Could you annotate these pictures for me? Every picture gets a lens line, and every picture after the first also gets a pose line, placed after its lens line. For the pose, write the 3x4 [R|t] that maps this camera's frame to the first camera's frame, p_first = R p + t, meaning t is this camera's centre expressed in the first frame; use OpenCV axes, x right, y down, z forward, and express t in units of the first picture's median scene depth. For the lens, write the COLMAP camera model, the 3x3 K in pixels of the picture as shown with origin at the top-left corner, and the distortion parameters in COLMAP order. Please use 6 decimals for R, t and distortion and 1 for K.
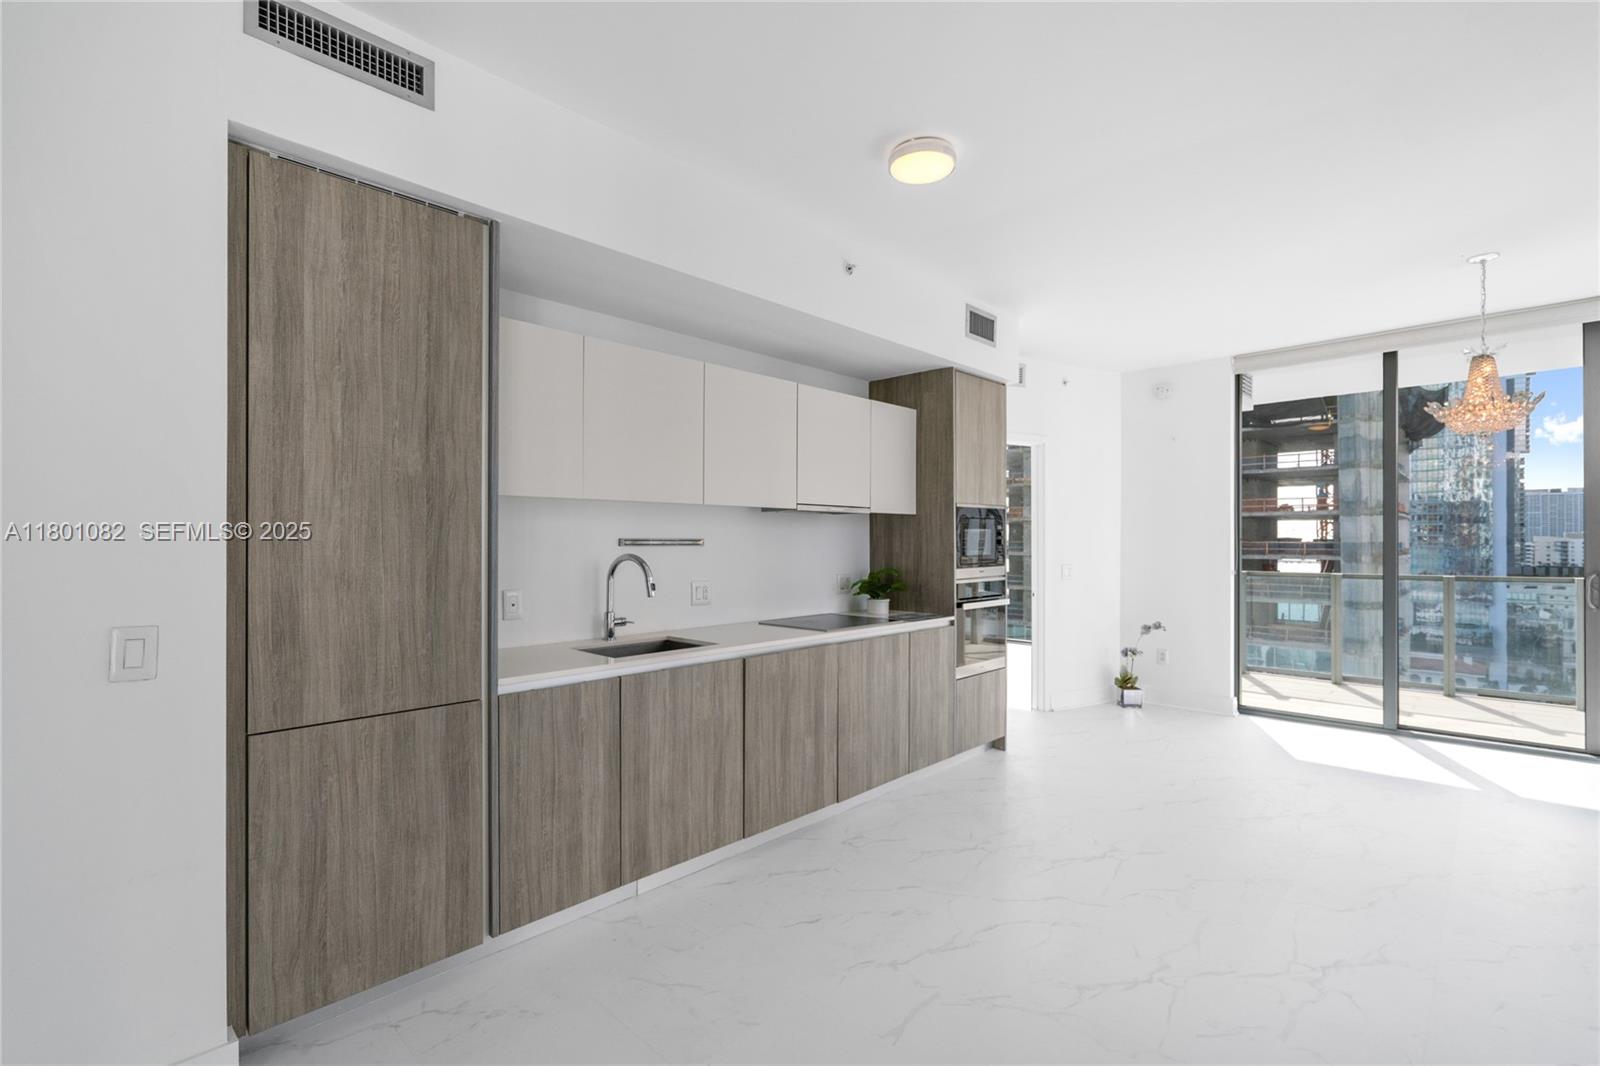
lens RADIAL K [[726.0, 0, 808.3], [0, 726.0, 536.5], [0, 0, 1]] dist [-0.005251, 0.003479]
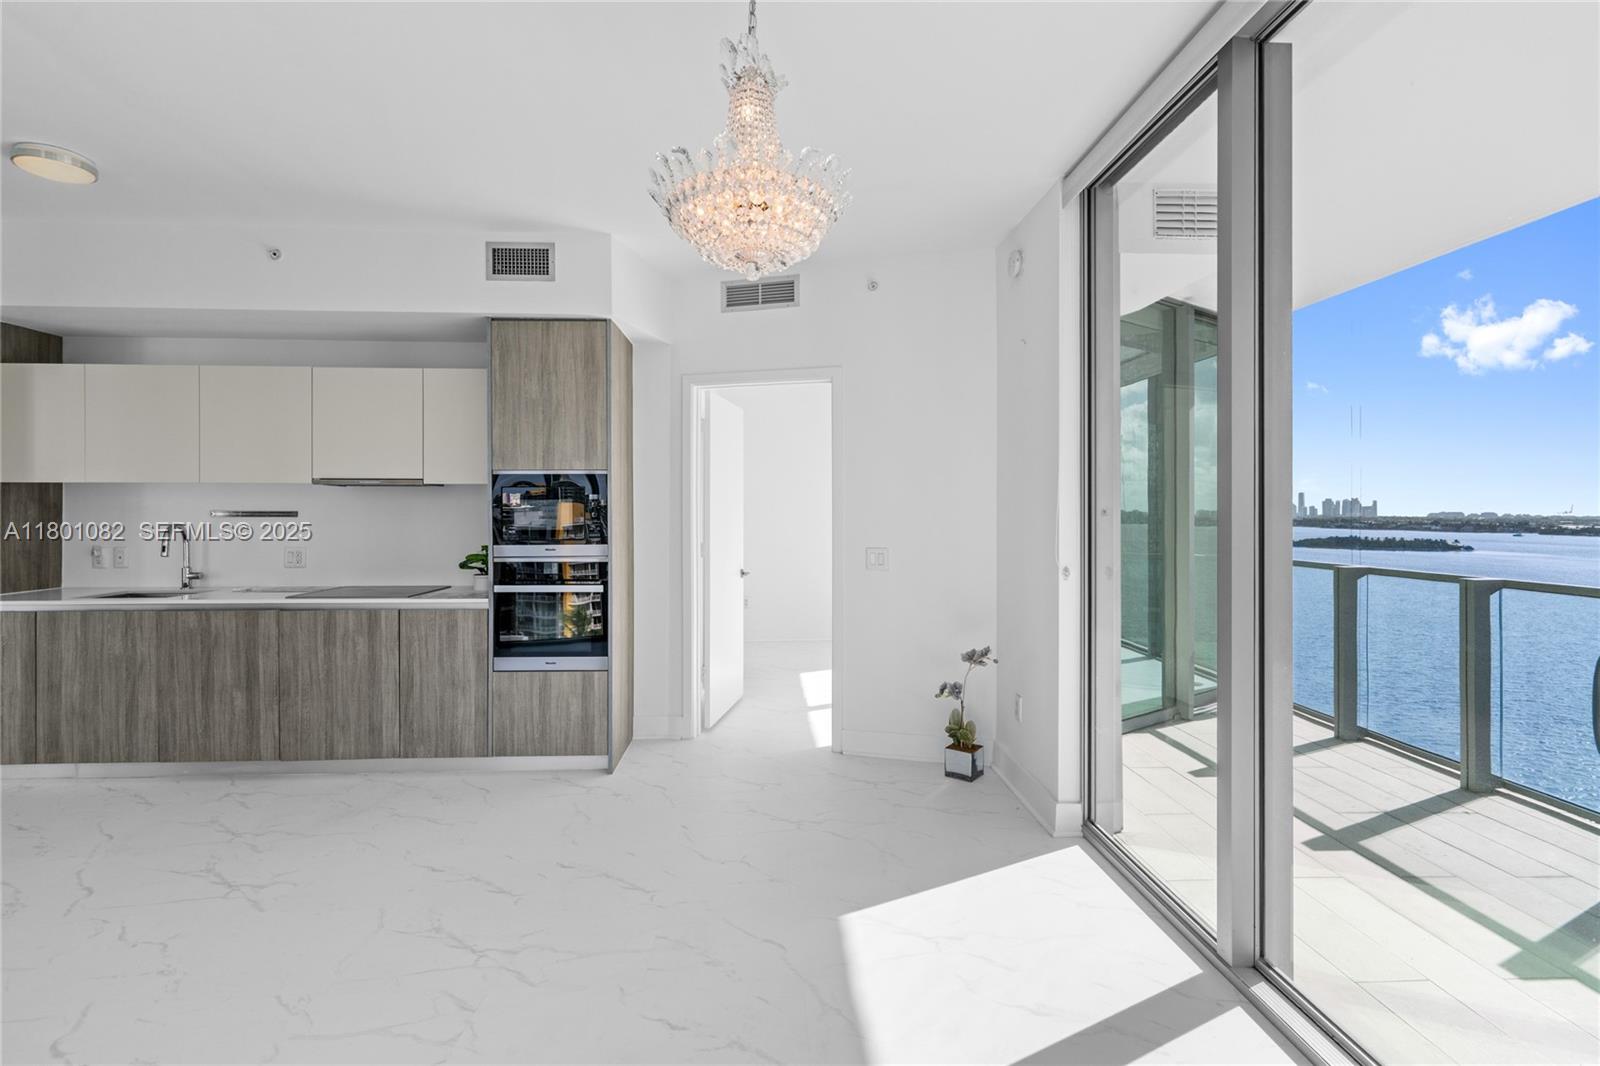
lens RADIAL K [[726.0, 0, 816.3], [0, 726.0, 510.2], [0, 0, 1]] dist [-0.005251, 0.003479]
pose [[0.725656, -0.003596, -0.688048, 1.063107], [0.003496, 0.999993, -0.001539, 0.004691], [0.688048, -0.001288, 0.725664, 0.613046]]
